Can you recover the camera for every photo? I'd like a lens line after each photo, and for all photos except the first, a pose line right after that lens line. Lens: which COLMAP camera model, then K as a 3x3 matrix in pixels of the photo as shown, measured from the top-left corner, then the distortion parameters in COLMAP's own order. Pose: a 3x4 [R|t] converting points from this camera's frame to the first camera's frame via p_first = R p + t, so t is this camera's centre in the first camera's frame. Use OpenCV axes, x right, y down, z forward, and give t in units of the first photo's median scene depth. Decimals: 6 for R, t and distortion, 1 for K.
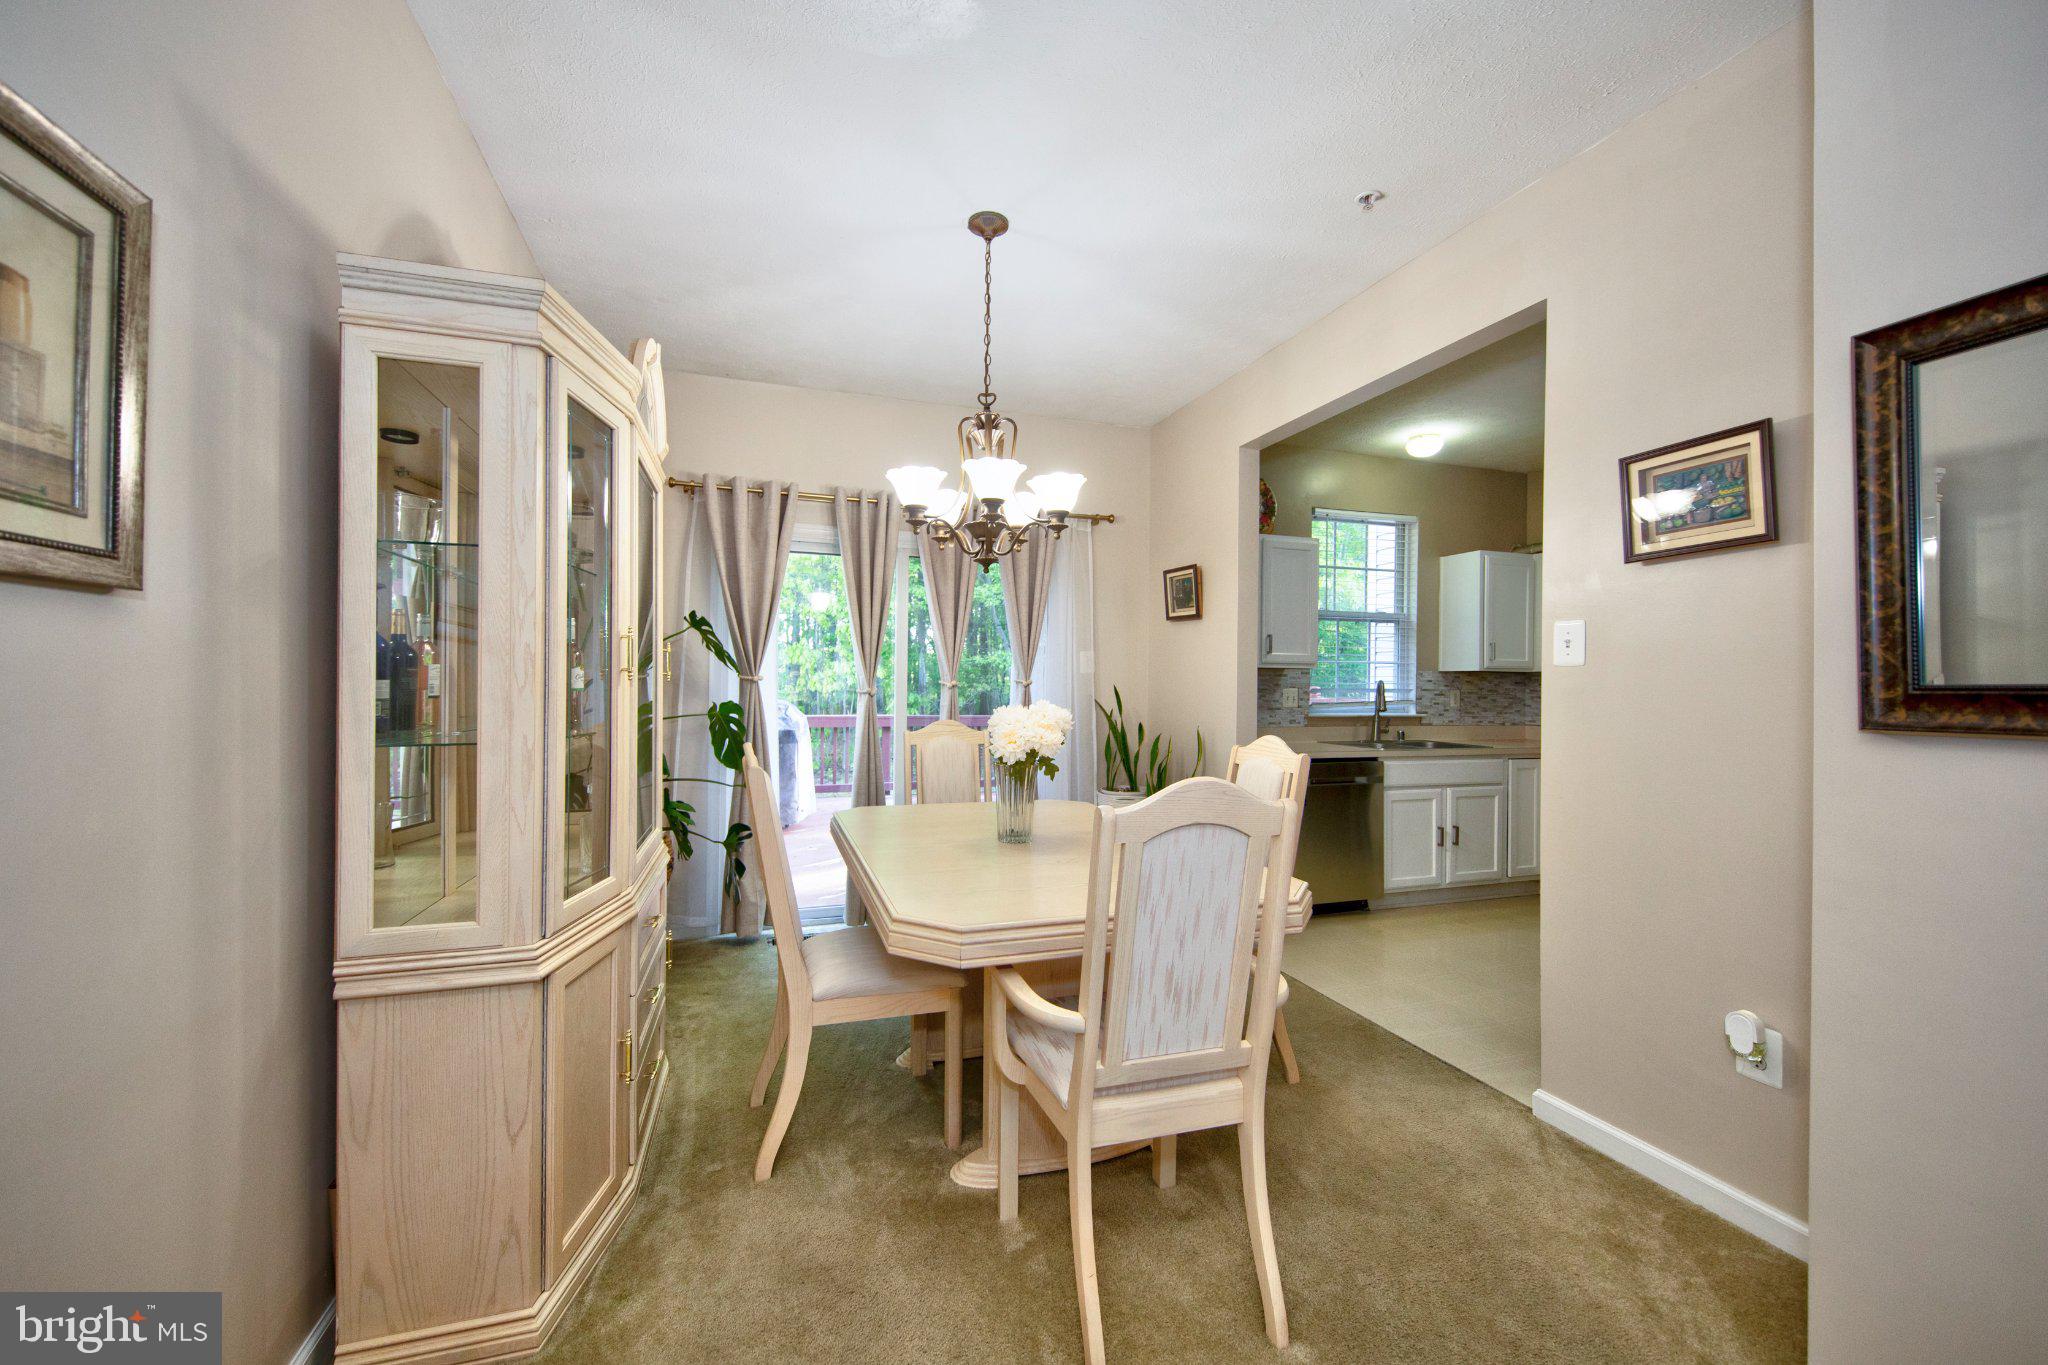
lens RADIAL K [[790.9, 0, 1038.2], [0, 790.9, 681.2], [0, 0, 1]] dist [0.027112, -0.000490]
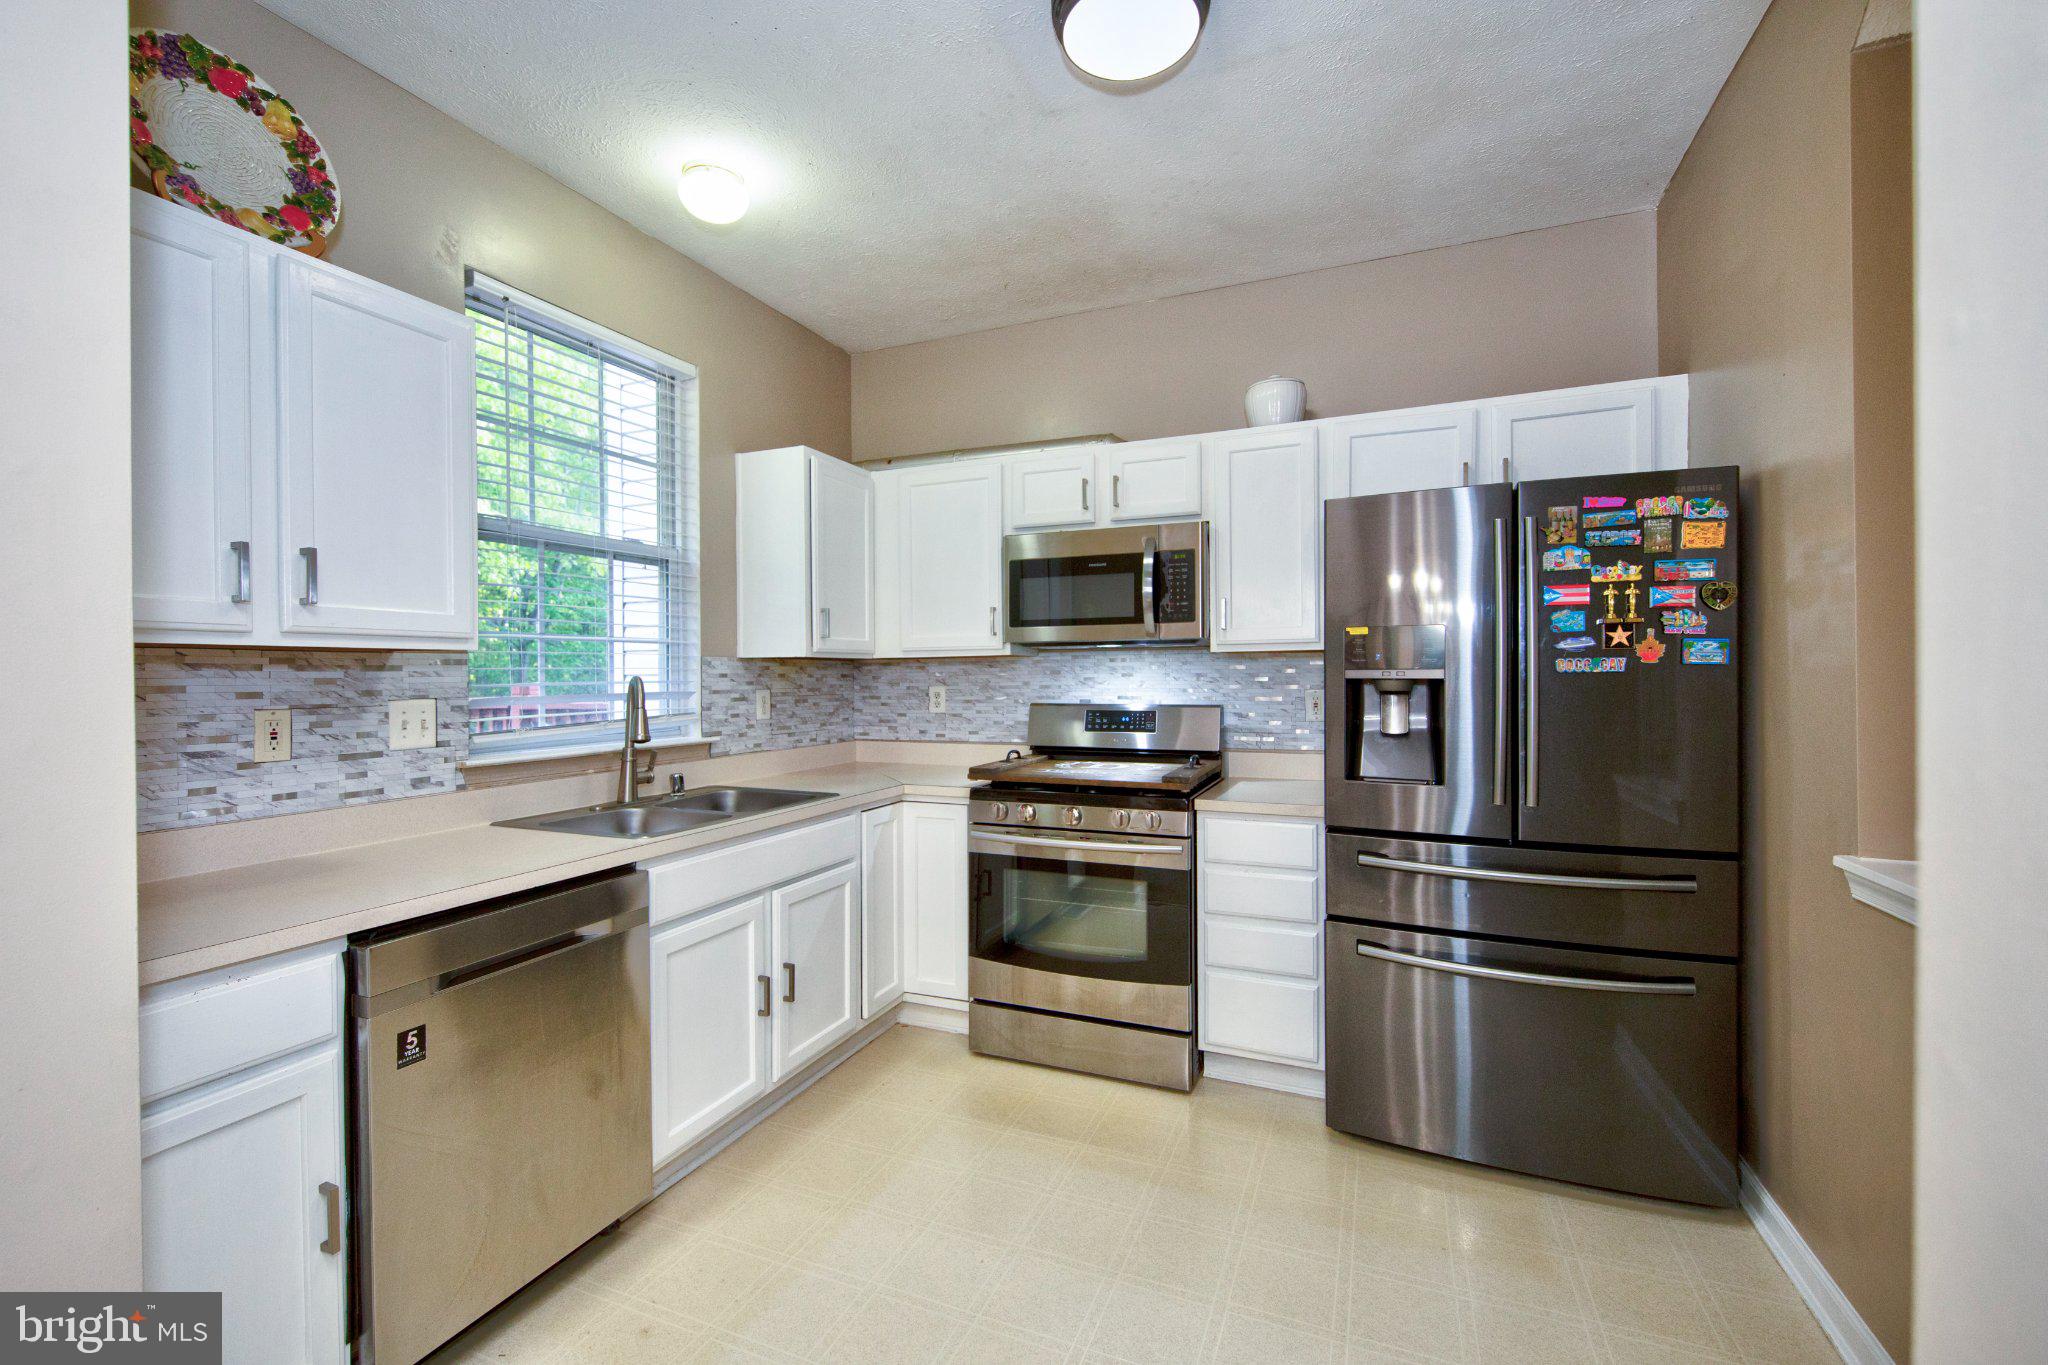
lens RADIAL K [[866.1, 0, 1012.7], [0, 866.1, 678.3], [0, 0, 1]] dist [0.016583, -0.002902]
pose [[0.677044, -0.018658, 0.735706, 0.188048], [0.010644, 0.999822, 0.015561, -0.005565], [-0.735865, -0.002704, 0.677123, 0.452392]]
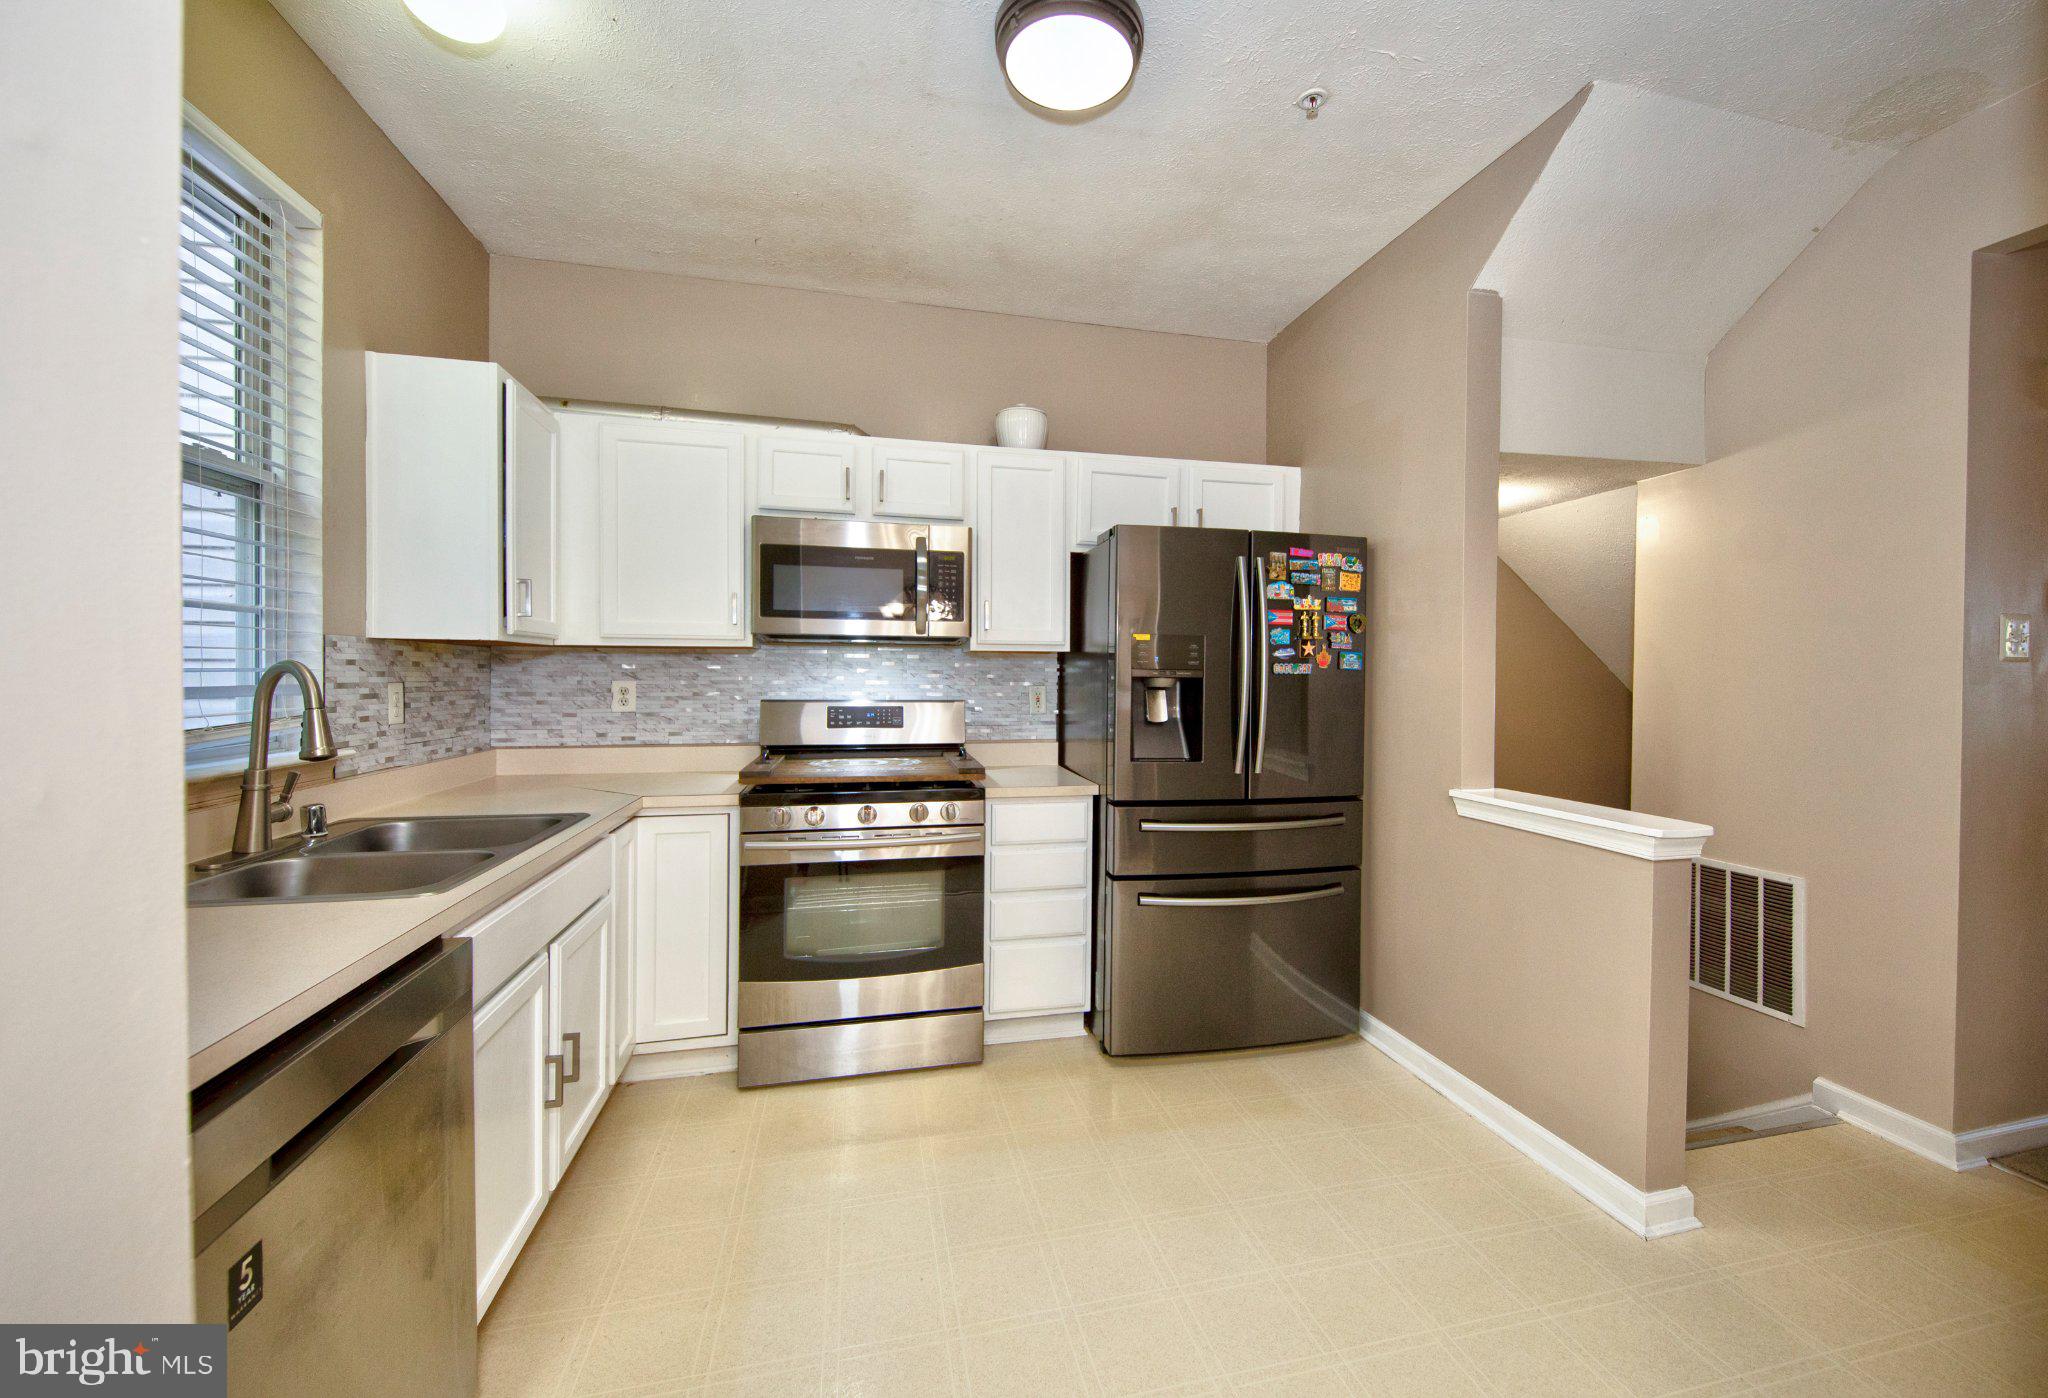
lens RADIAL K [[834.2, 0, 1059.4], [0, 834.2, 684.9], [0, 0, 1]] dist [0.018216, -0.000233]
pose [[0.096492, -0.022019, 0.995090, 0.117009], [-0.011979, 0.999657, 0.023282, -0.002840], [-0.995262, -0.014167, 0.096195, 0.624637]]
